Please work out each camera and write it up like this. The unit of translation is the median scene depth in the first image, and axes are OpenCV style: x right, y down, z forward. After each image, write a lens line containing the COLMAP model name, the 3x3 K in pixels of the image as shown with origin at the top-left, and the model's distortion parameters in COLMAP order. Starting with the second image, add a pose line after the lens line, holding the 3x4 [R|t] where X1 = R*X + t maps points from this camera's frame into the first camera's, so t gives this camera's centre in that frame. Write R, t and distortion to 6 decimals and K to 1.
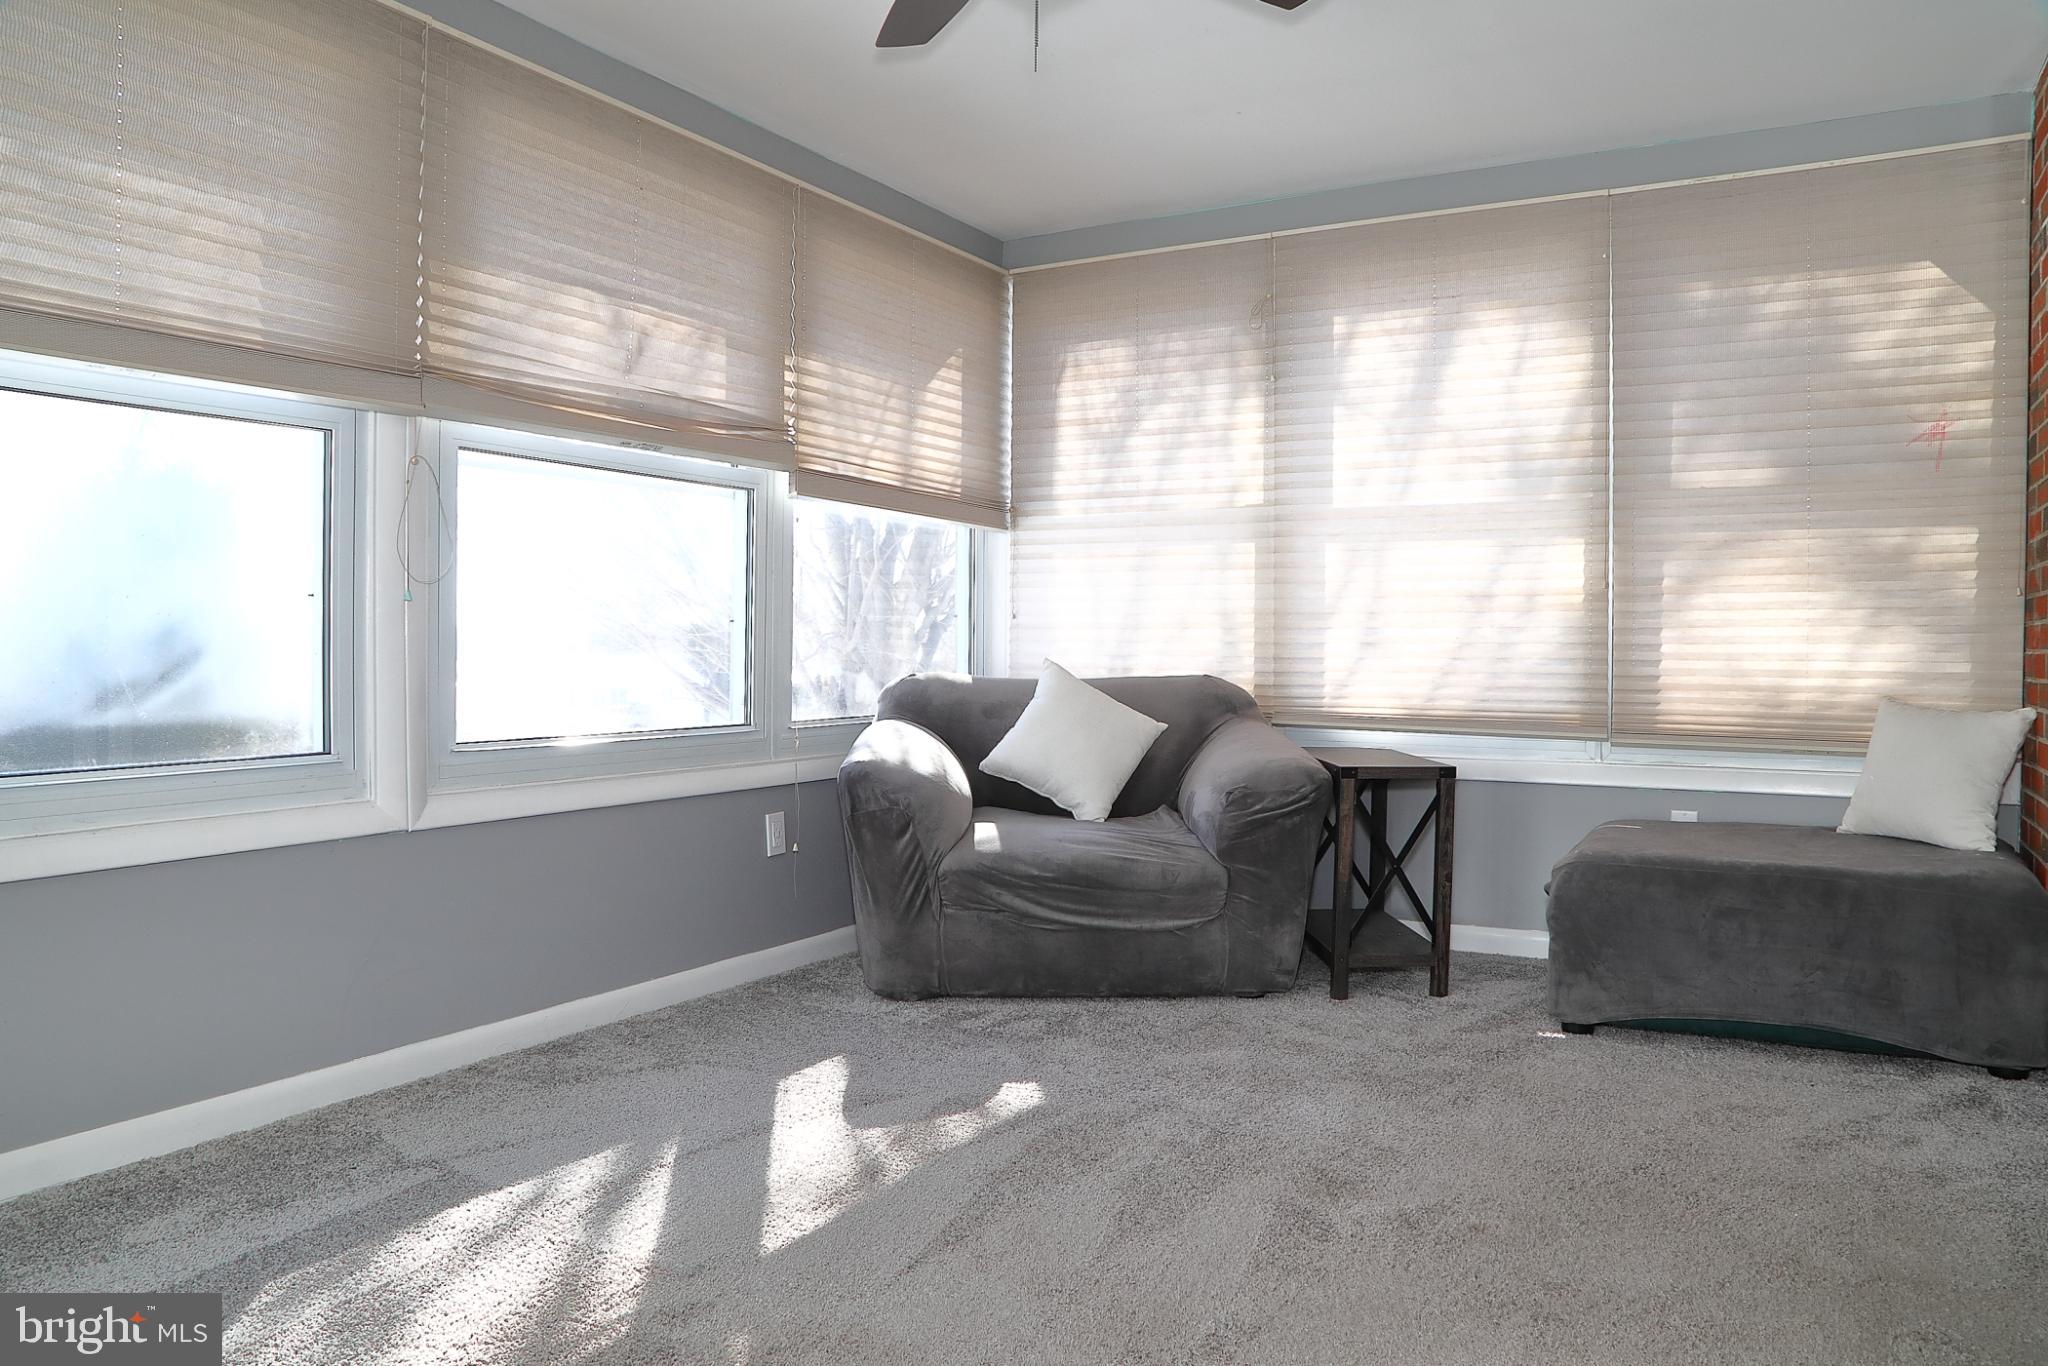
lens RADIAL K [[1436.9, 0, 1024.0], [0, 1436.9, 683.0], [0, 0, 1]] dist [-0.003819, 0.060376]
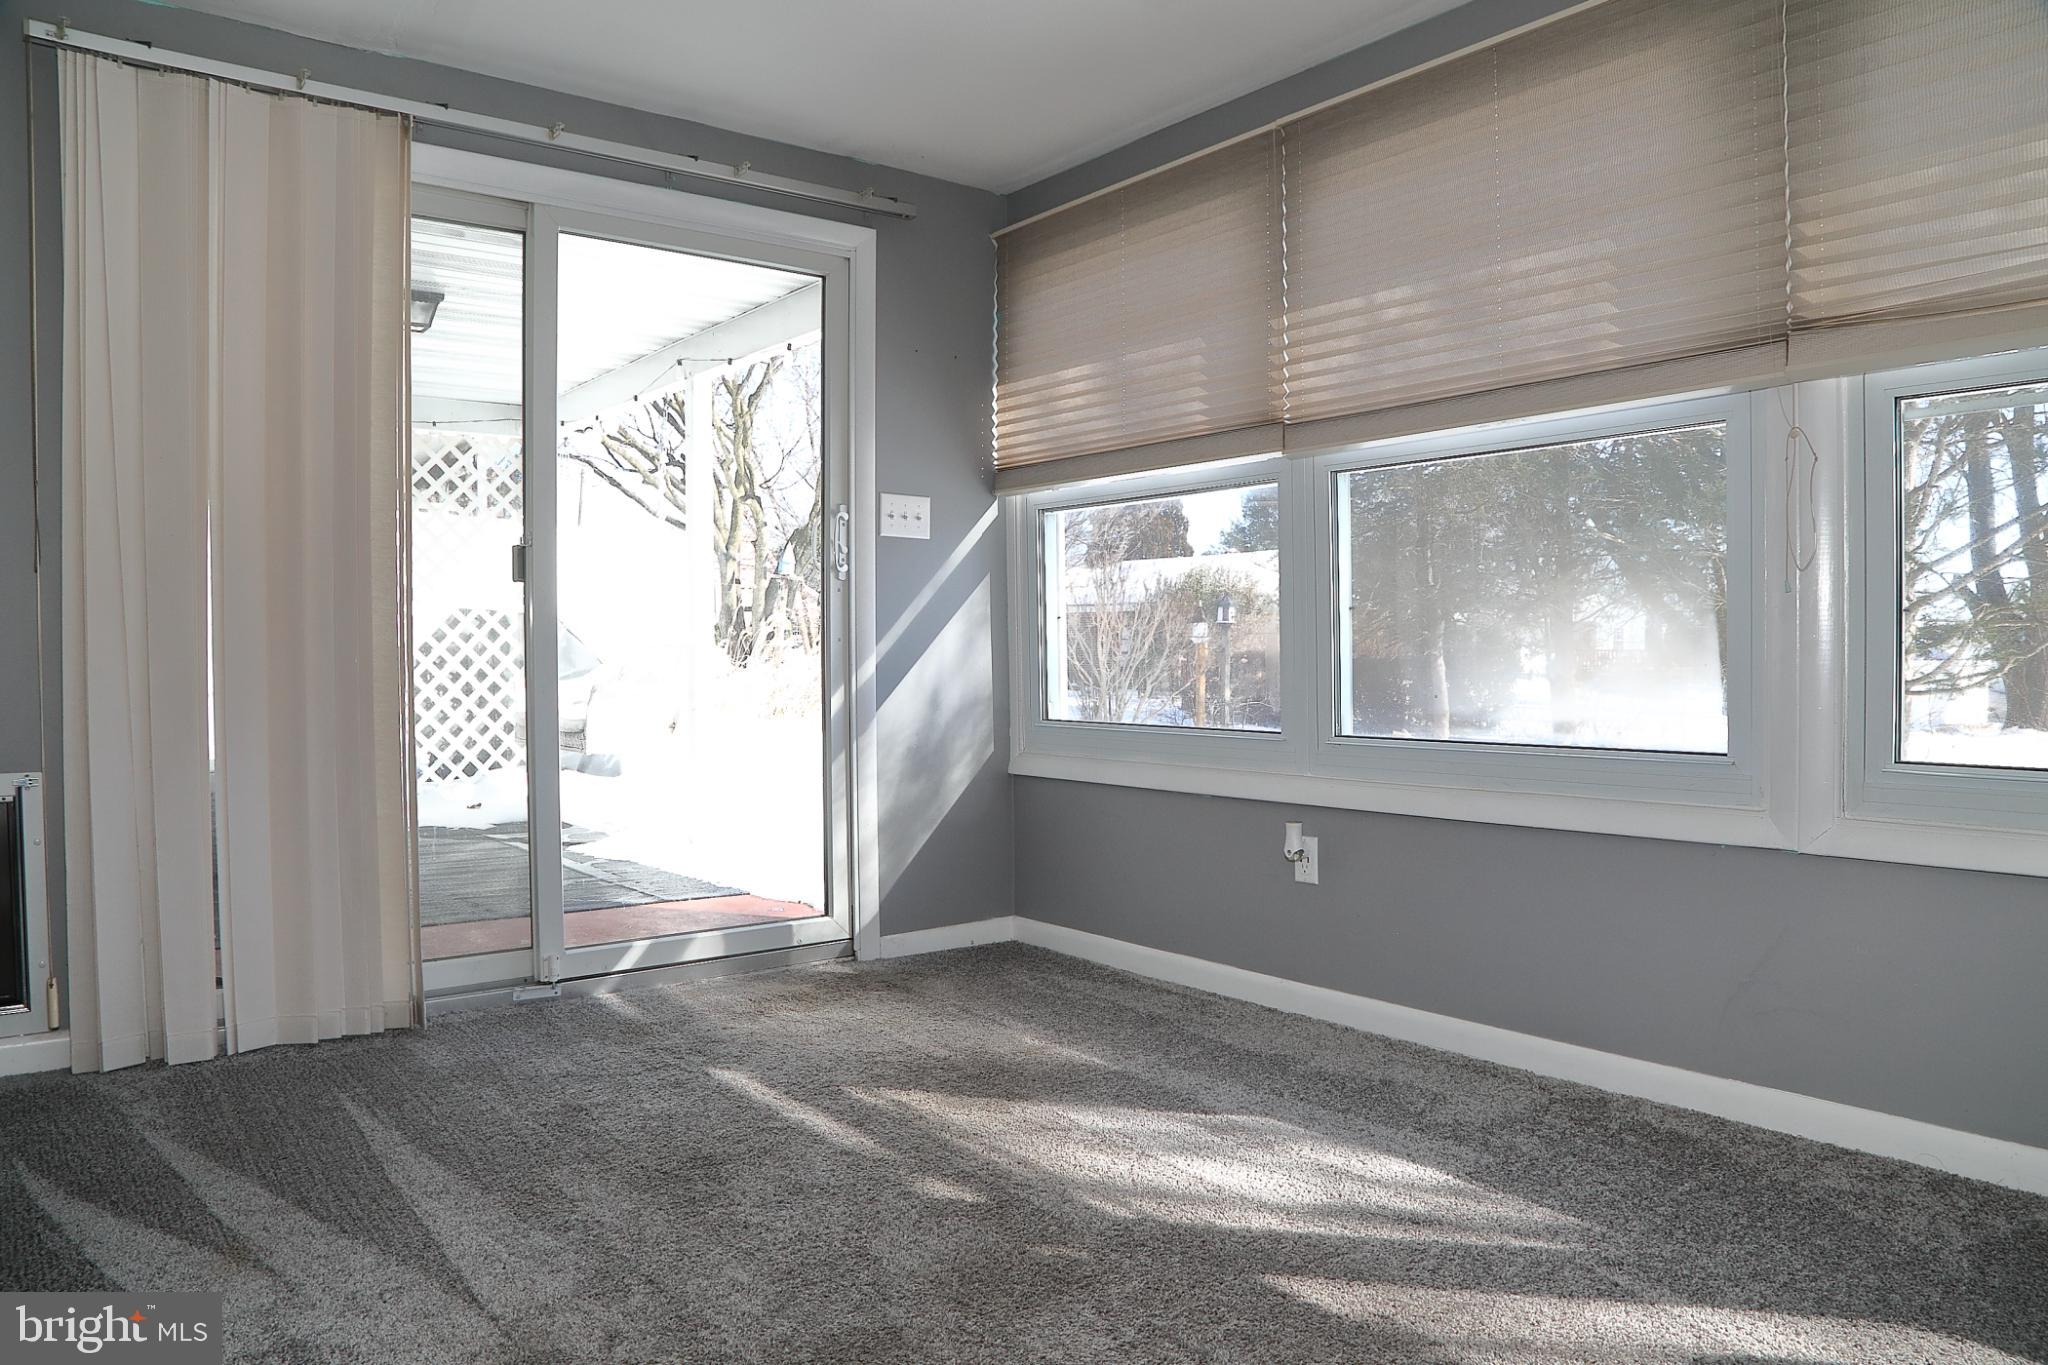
lens RADIAL K [[1428.5, 0, 1014.9], [0, 1428.5, 707.2], [0, 0, 1]] dist [-0.125914, 0.068517]
pose [[-0.353070, 0.032557, -0.935030, 0.583752], [-0.019590, 0.998918, 0.042179, -0.014065], [0.935392, 0.033209, -0.352050, 0.933623]]
